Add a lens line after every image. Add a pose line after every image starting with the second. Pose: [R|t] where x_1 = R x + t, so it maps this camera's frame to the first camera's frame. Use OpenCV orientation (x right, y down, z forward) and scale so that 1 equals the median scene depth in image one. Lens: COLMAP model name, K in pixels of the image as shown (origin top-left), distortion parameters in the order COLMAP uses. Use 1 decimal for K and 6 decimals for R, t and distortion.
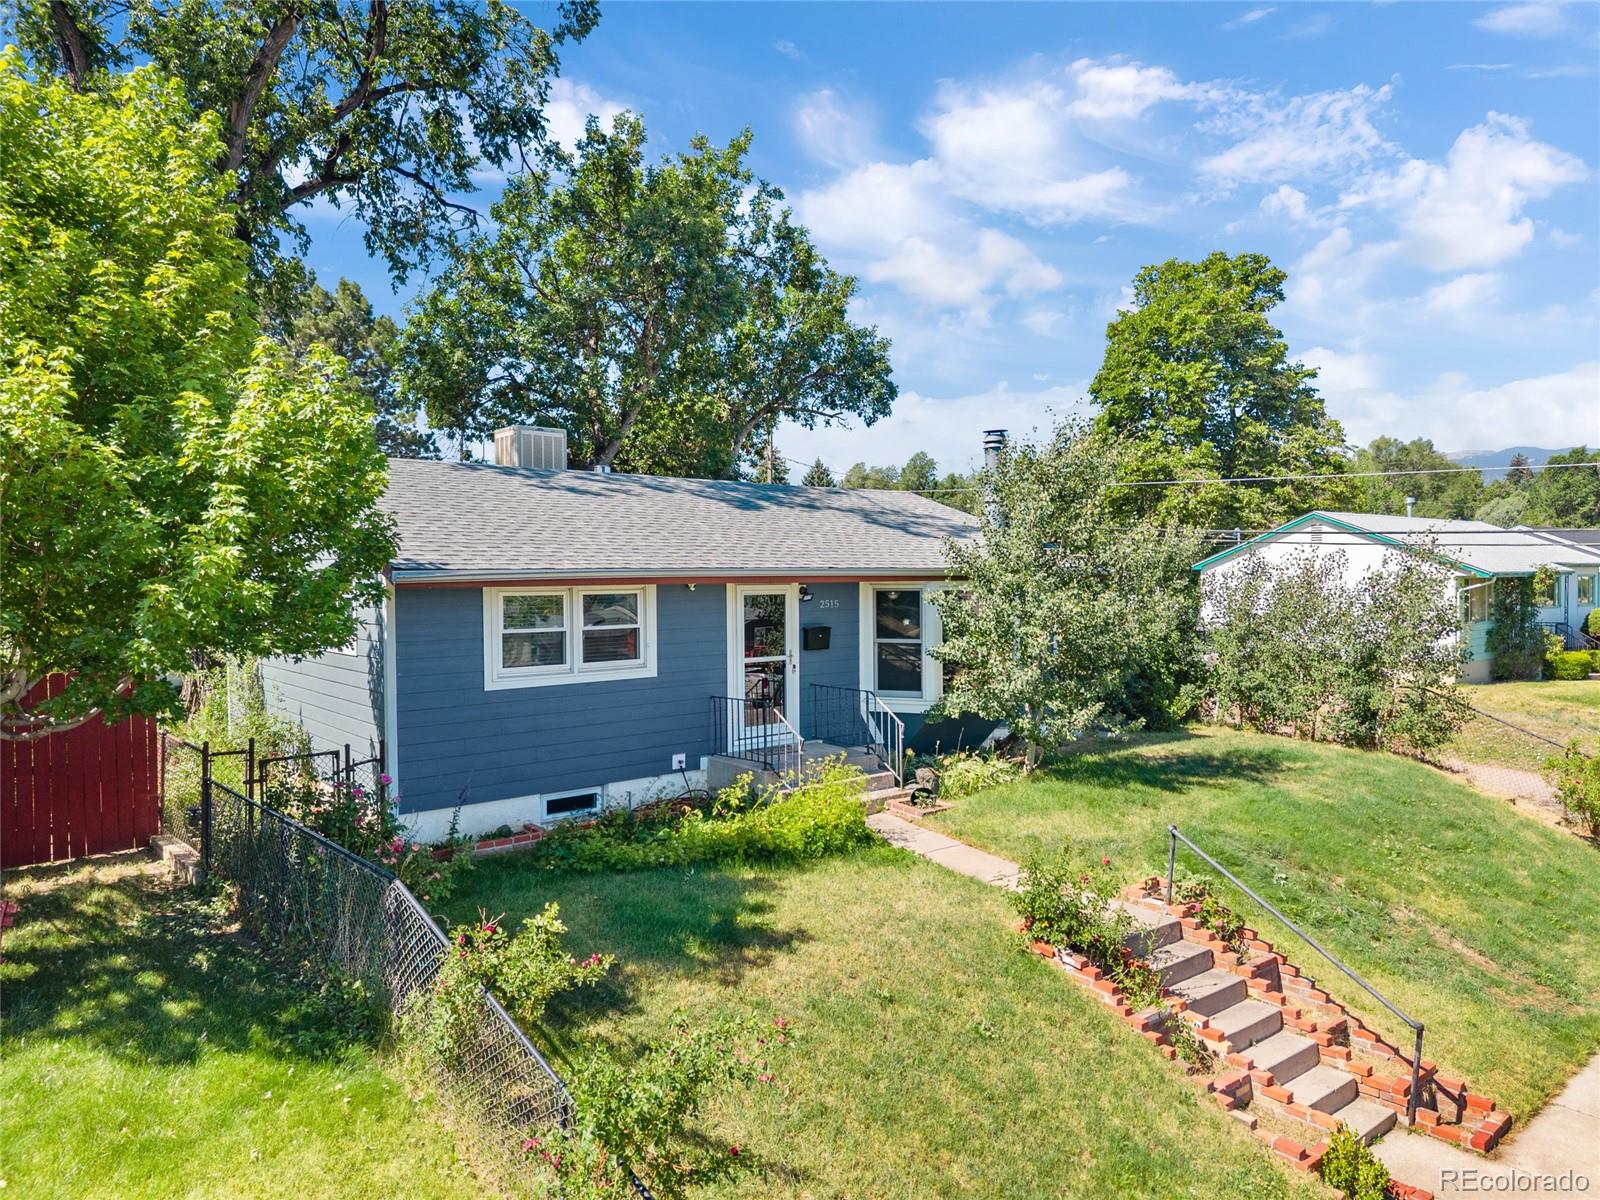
lens RADIAL K [[1083.7, 0, 799.8], [0, 1083.7, 596.0], [0, 0, 1]] dist [0.008081, -0.006165]
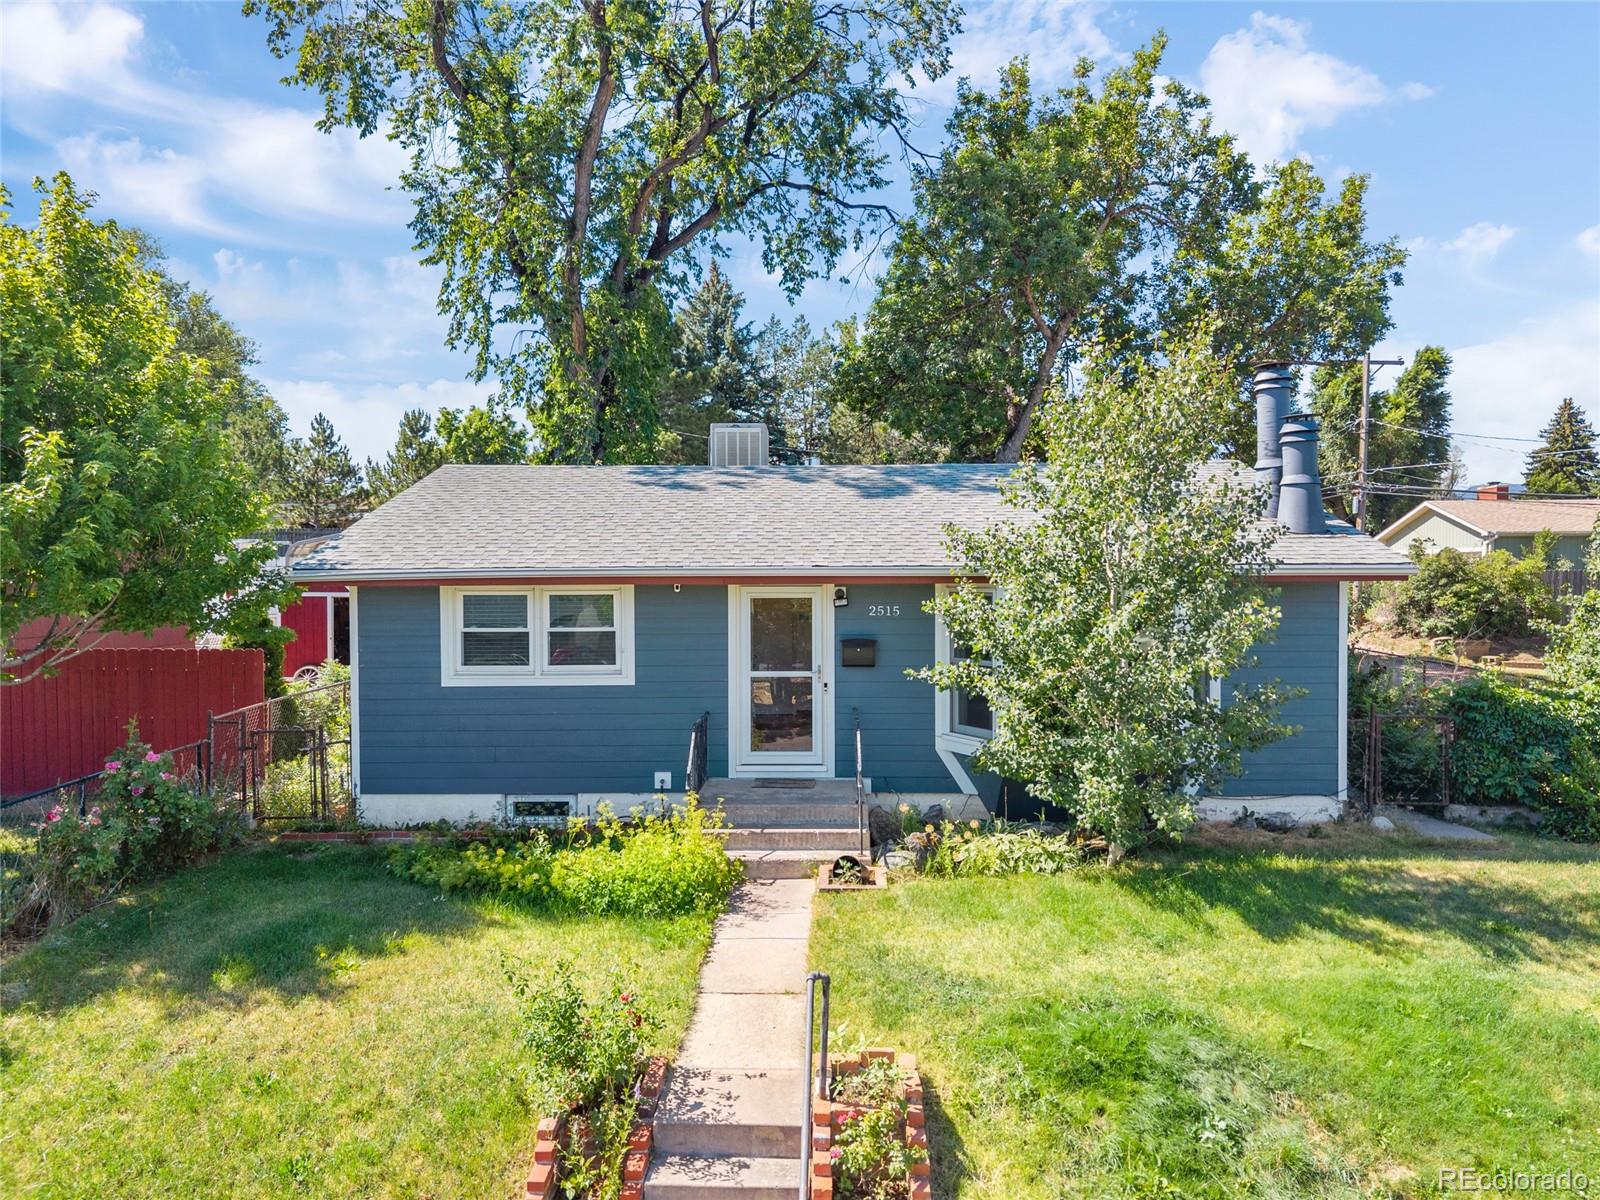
lens RADIAL K [[1083.7, 0, 800.1], [0, 1083.7, 592.5], [0, 0, 1]] dist [0.008081, -0.006165]
pose [[0.755293, 0.012996, -0.655258, 0.826534], [-0.014273, 0.999892, 0.003379, -0.013175], [0.655232, 0.006800, 0.755397, 0.571189]]
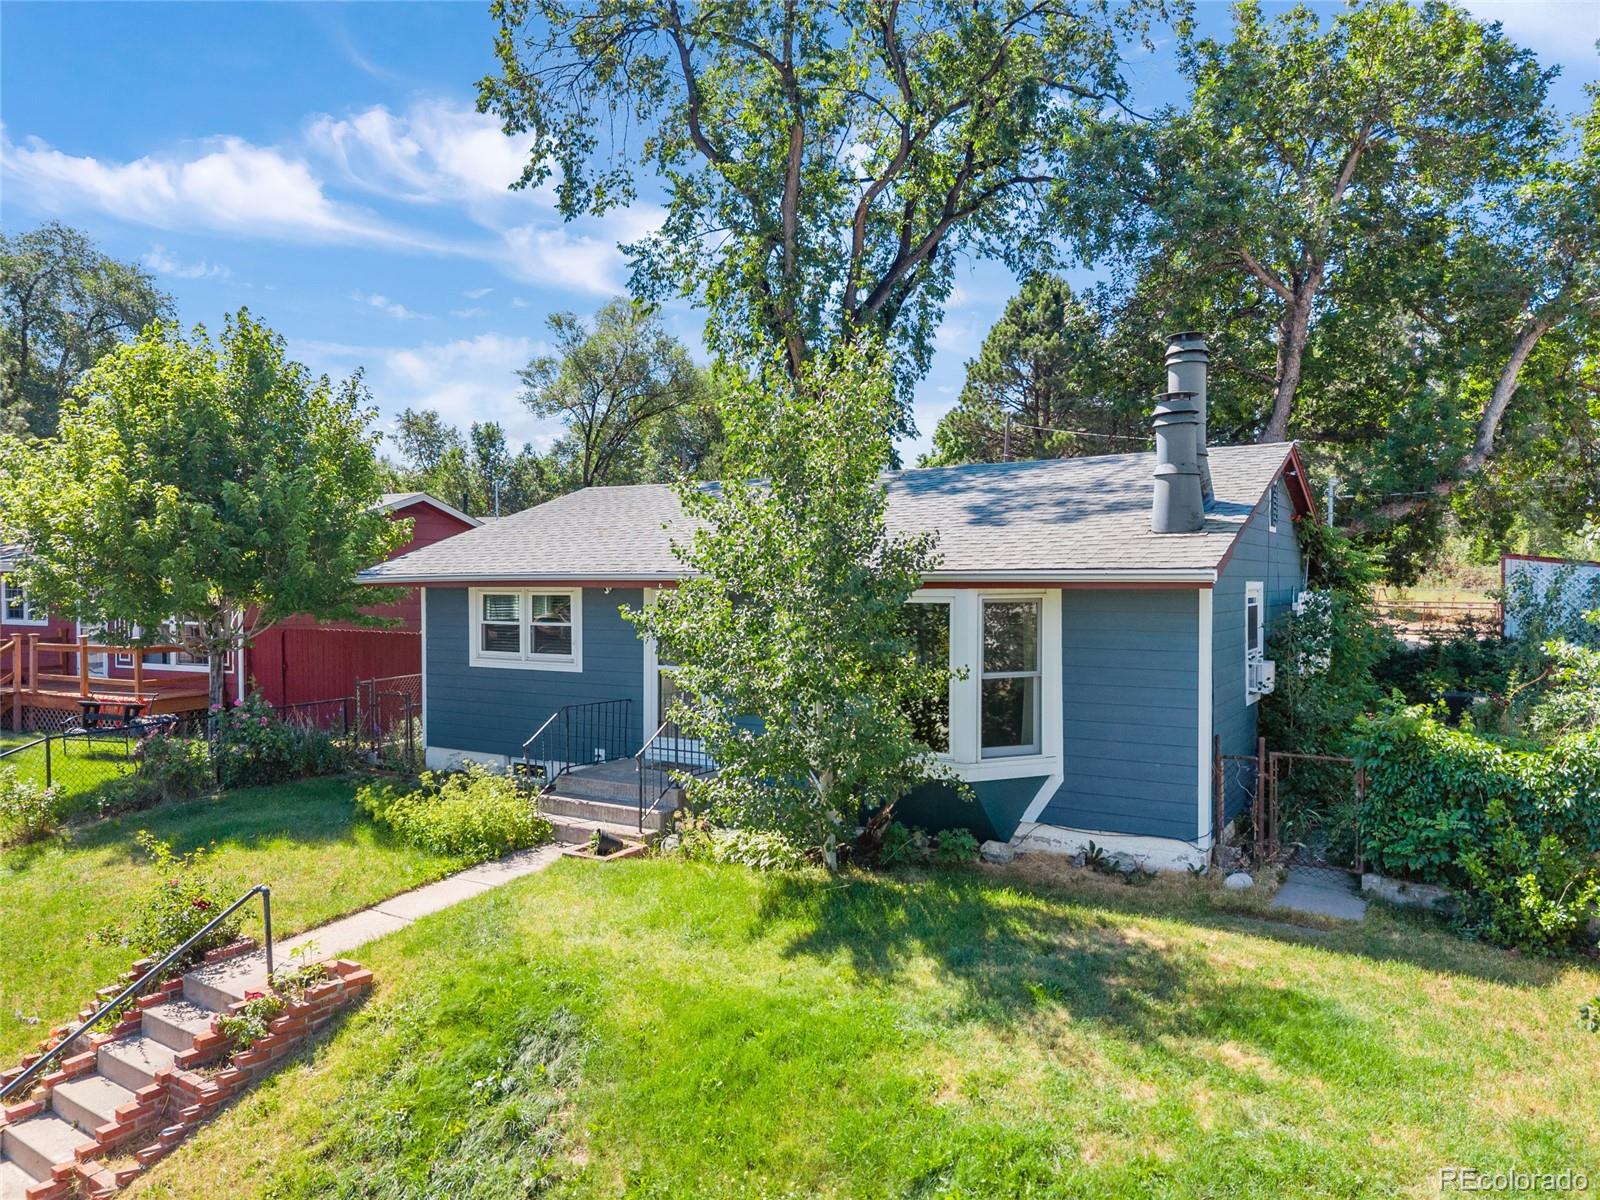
lens RADIAL K [[1083.7, 0, 797.6], [0, 1083.7, 598.7], [0, 0, 1]] dist [0.008081, -0.006165]
pose [[0.307926, 0.021768, -0.951161, 1.377305], [-0.021002, 0.999650, 0.016078, -0.030033], [0.951179, 0.015025, 0.308275, 1.251201]]
